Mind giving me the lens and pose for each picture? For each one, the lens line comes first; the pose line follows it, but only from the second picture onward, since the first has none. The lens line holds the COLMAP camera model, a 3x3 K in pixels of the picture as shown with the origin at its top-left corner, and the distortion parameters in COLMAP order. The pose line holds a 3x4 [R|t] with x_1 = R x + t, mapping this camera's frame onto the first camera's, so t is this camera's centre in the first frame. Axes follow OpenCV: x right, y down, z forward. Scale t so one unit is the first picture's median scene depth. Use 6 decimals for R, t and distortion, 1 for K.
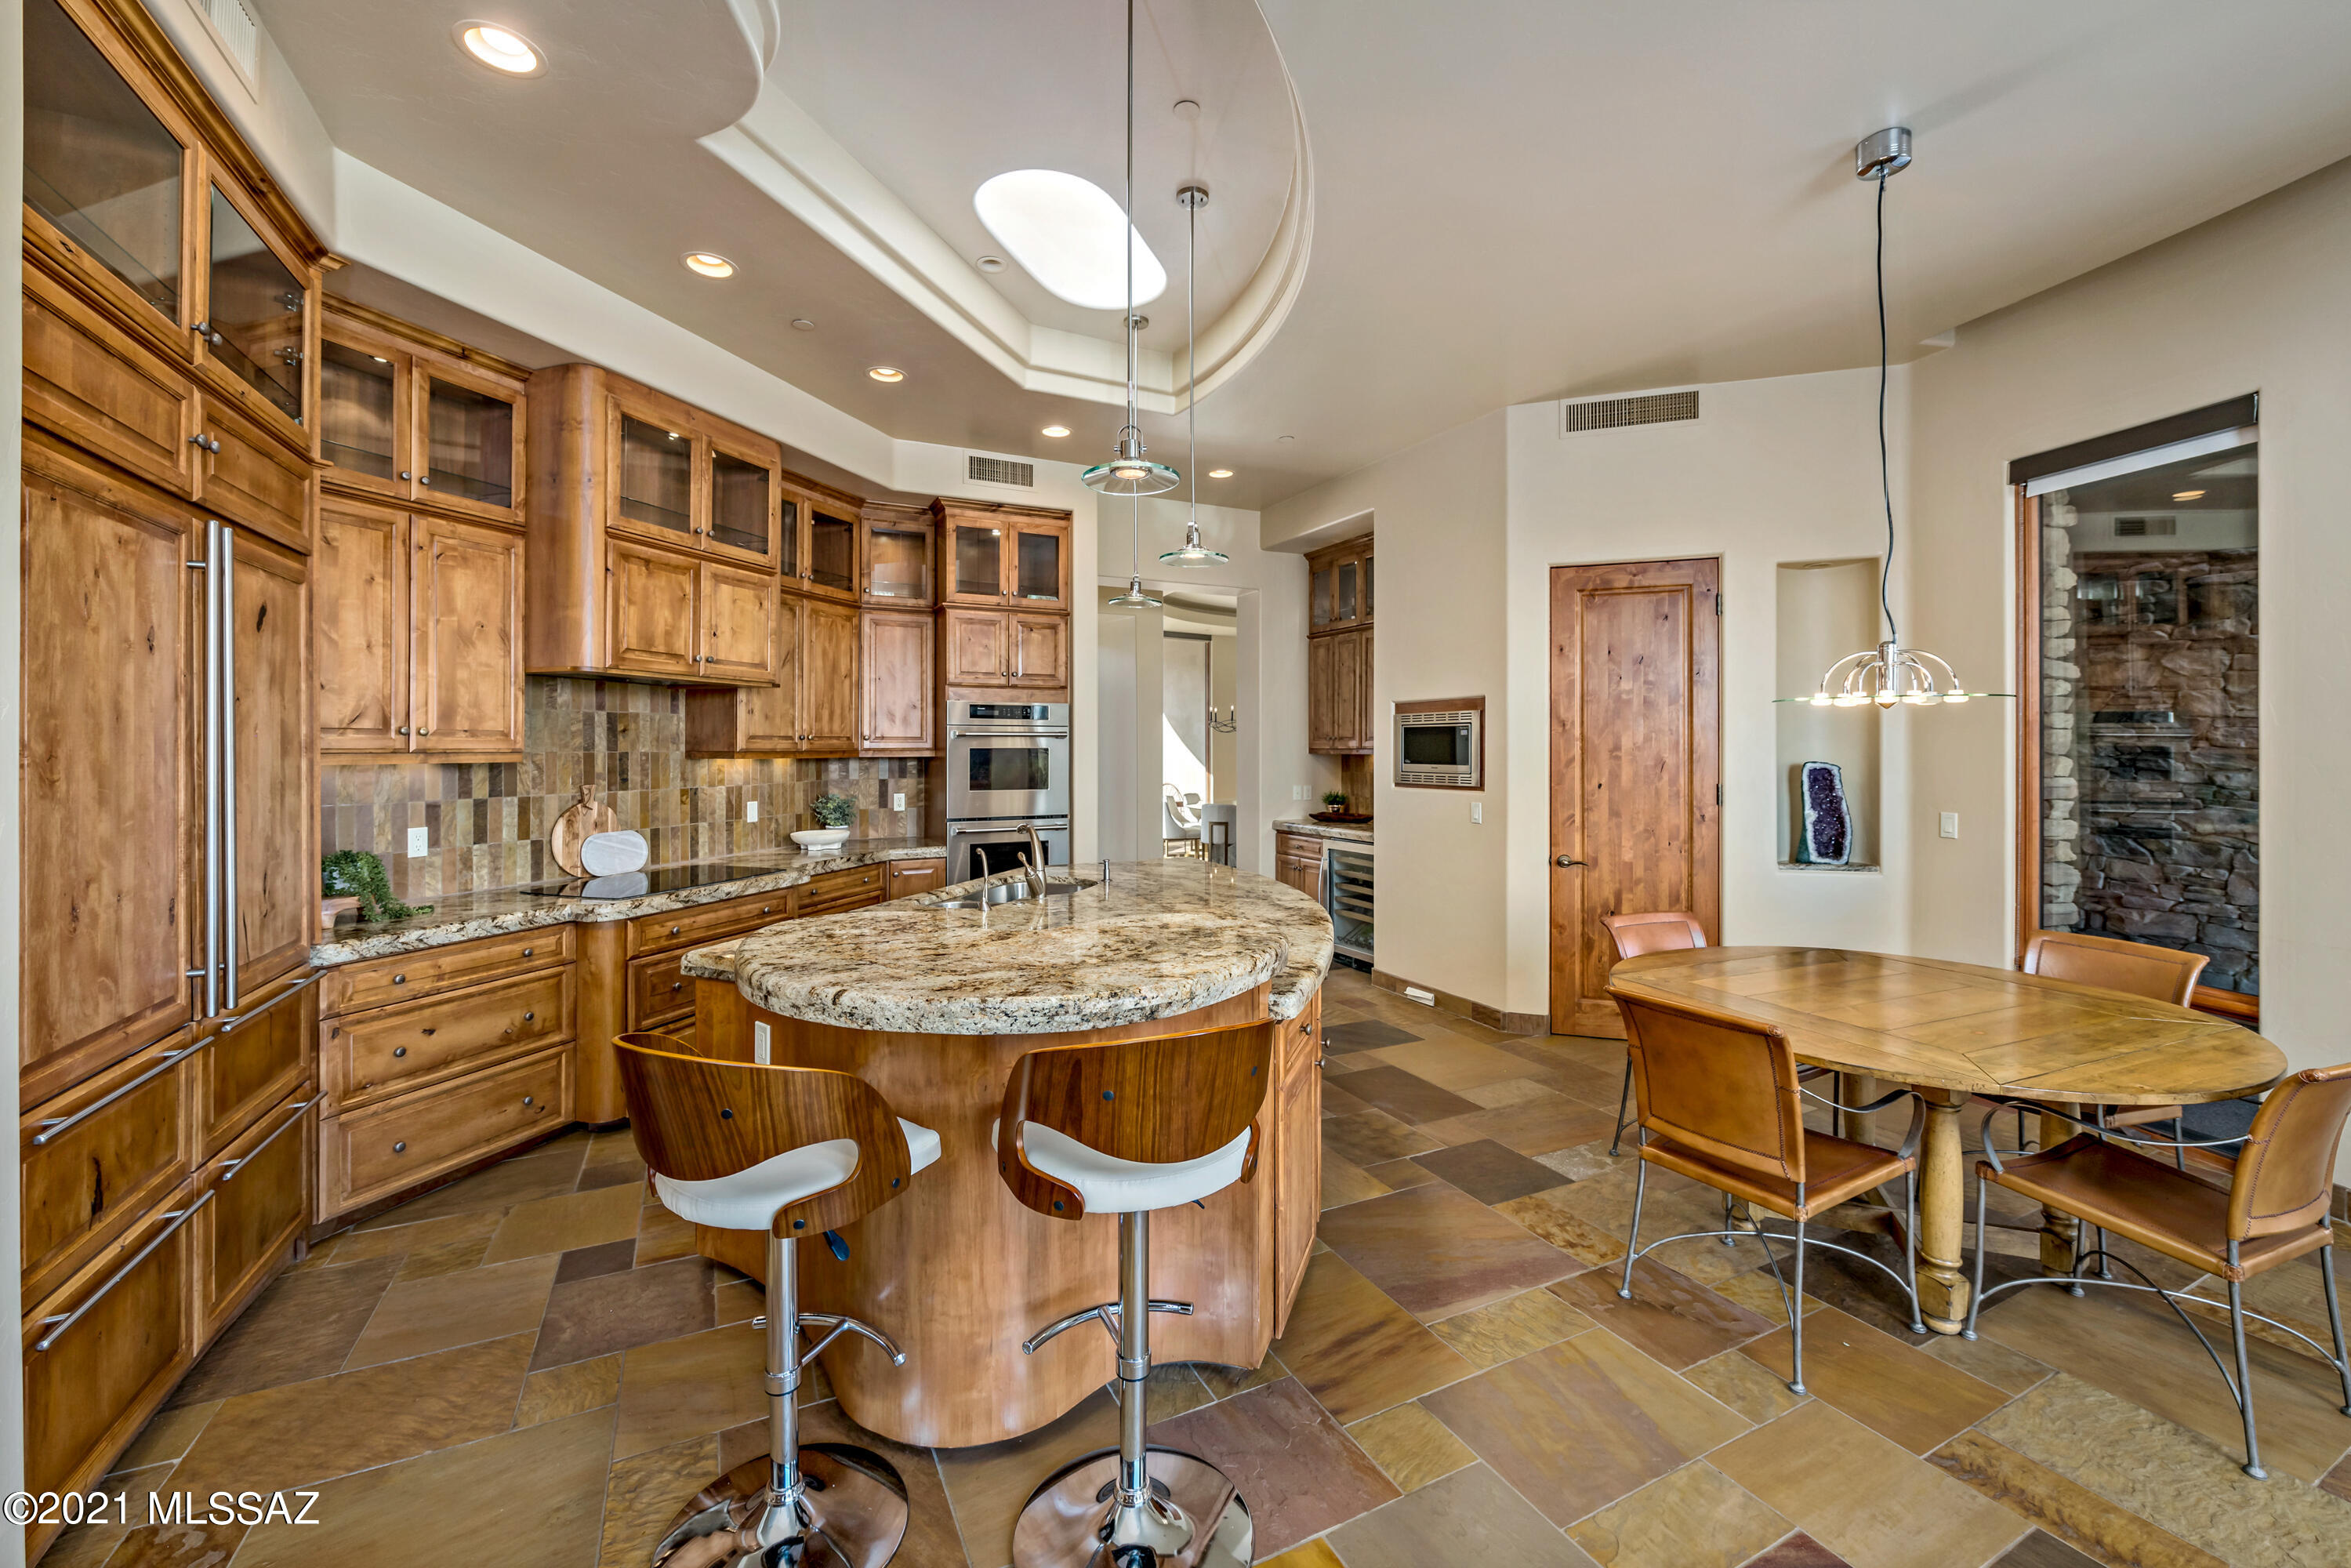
lens RADIAL K [[945.9, 0, 1135.4], [0, 945.9, 737.7], [0, 0, 1]] dist [-0.000009, -0.000083]
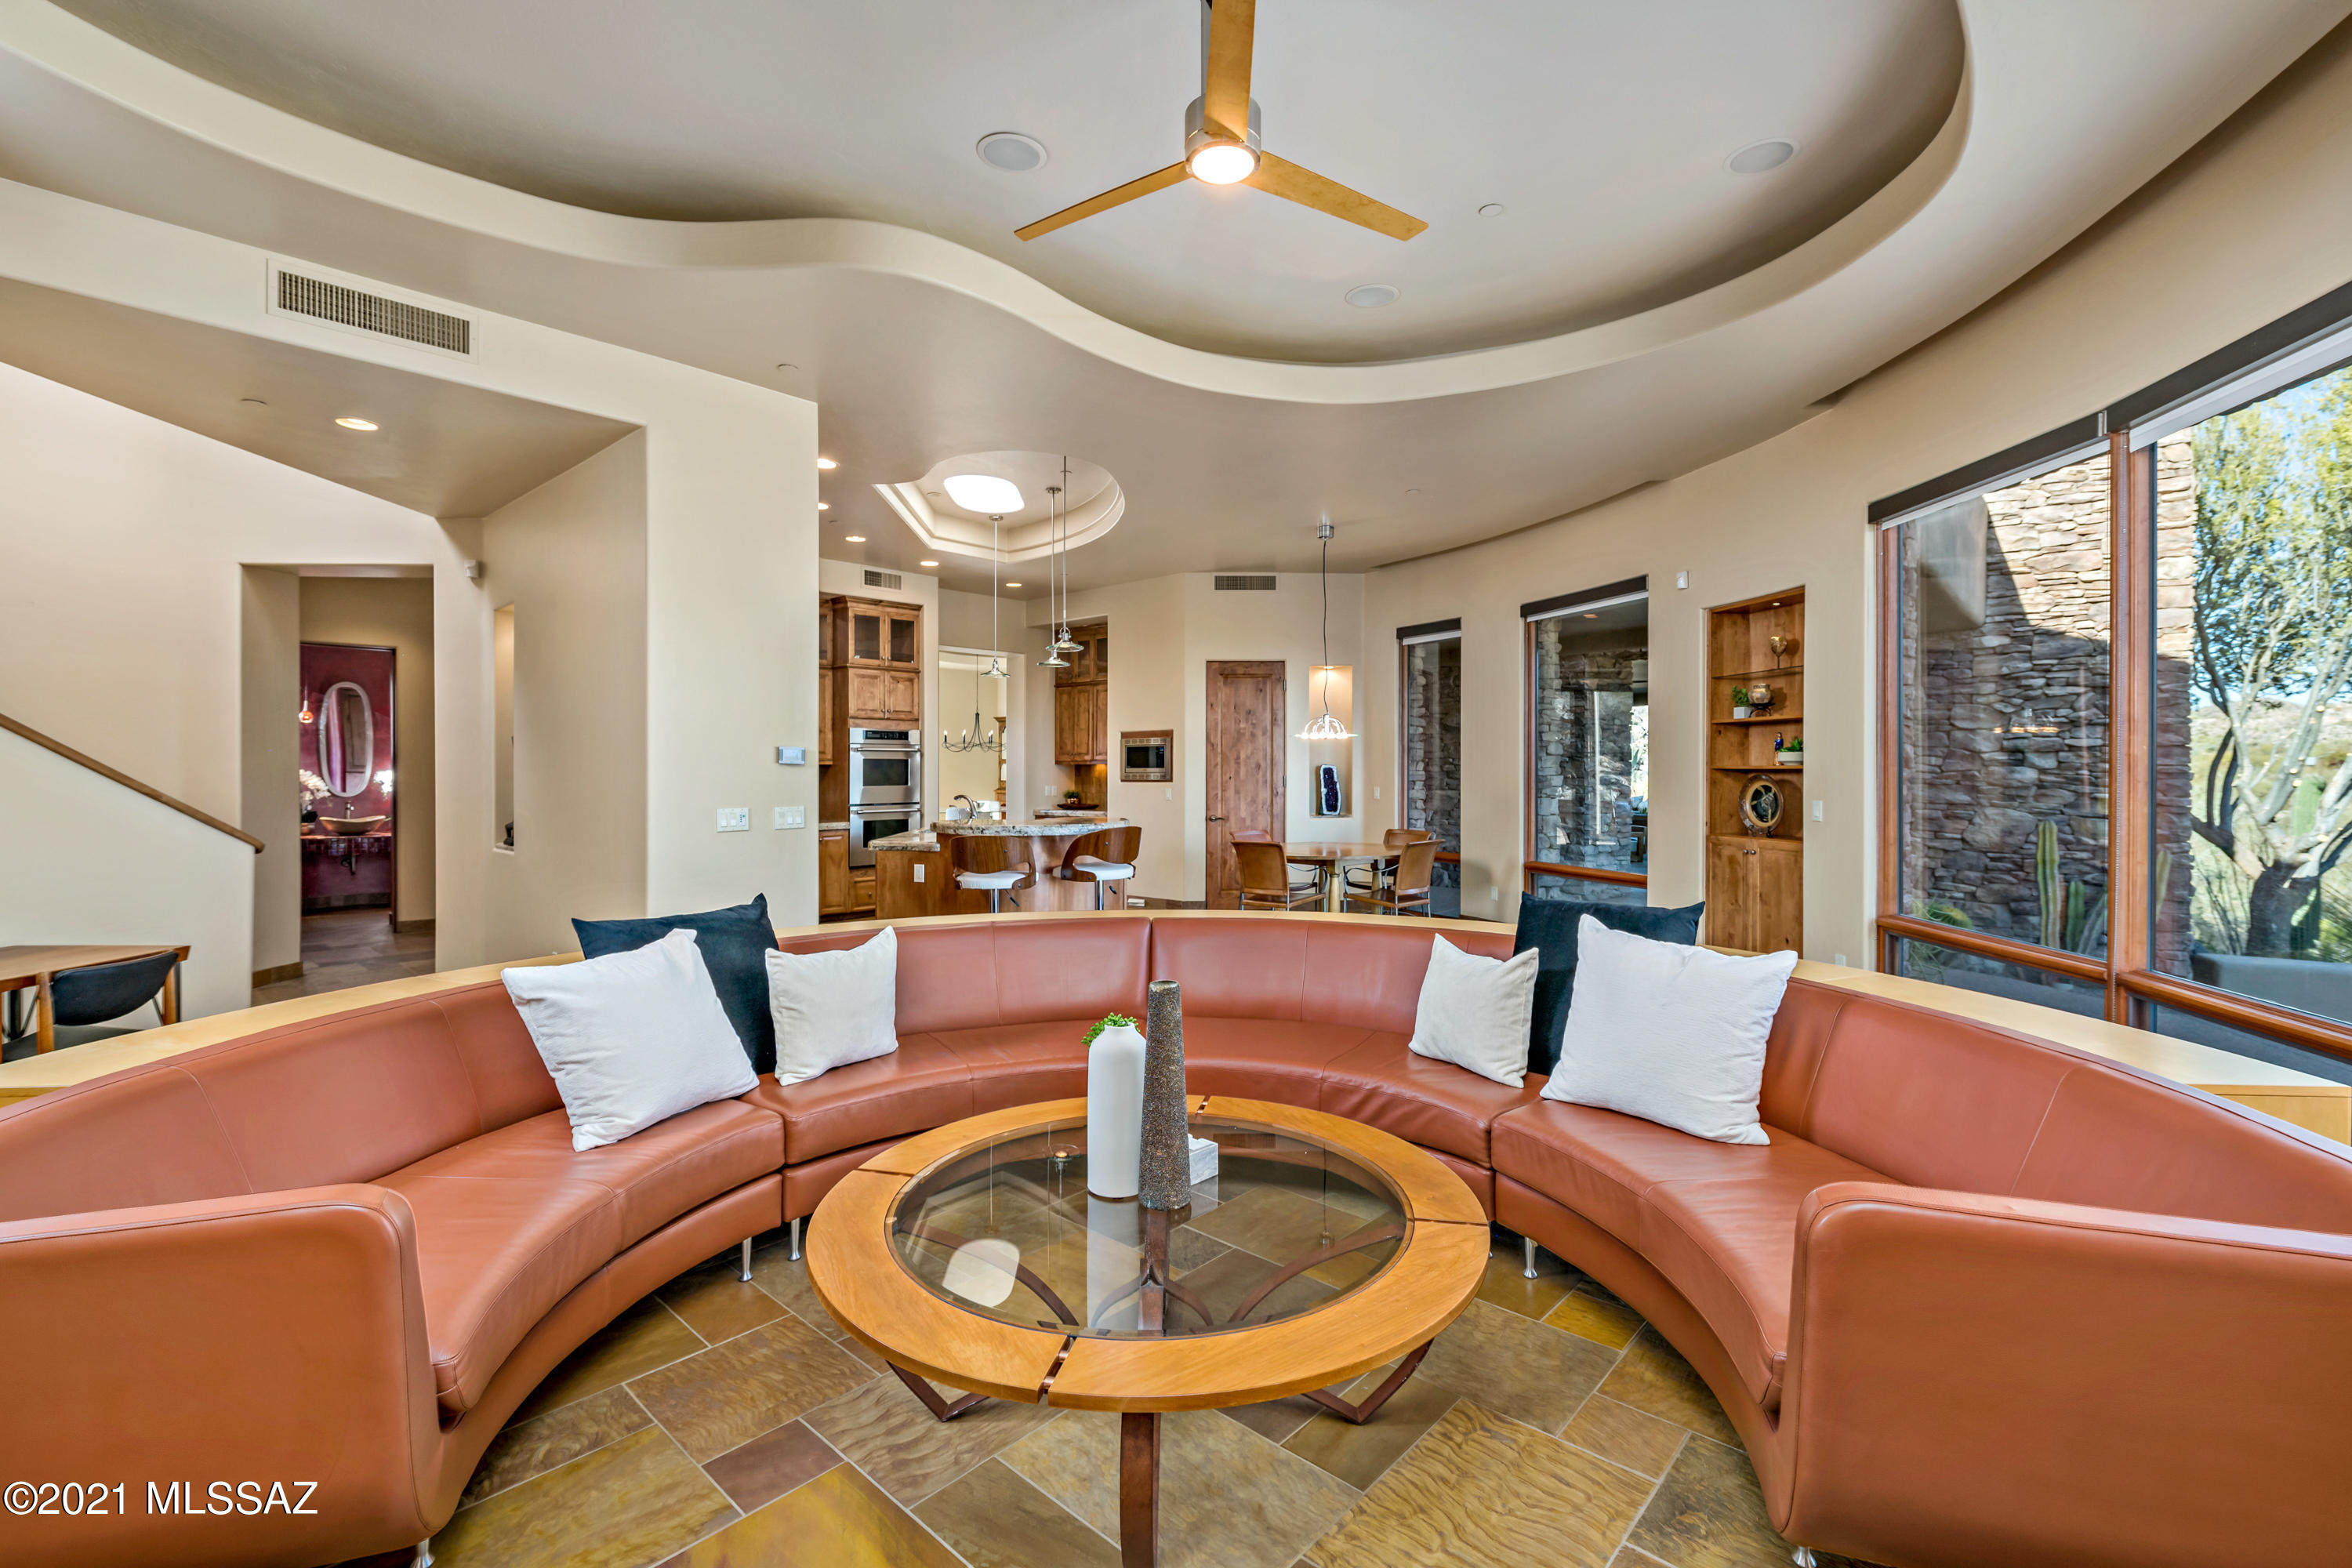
lens RADIAL K [[1043.3, 0, 1173.0], [0, 1043.3, 772.0], [0, 0, 1]] dist [-0.000163, -0.000019]
pose [[0.921998, -0.003241, 0.387182, -0.381063], [-0.000845, 0.999946, 0.010383, 0.015672], [-0.387195, -0.009900, 0.921945, -0.793703]]
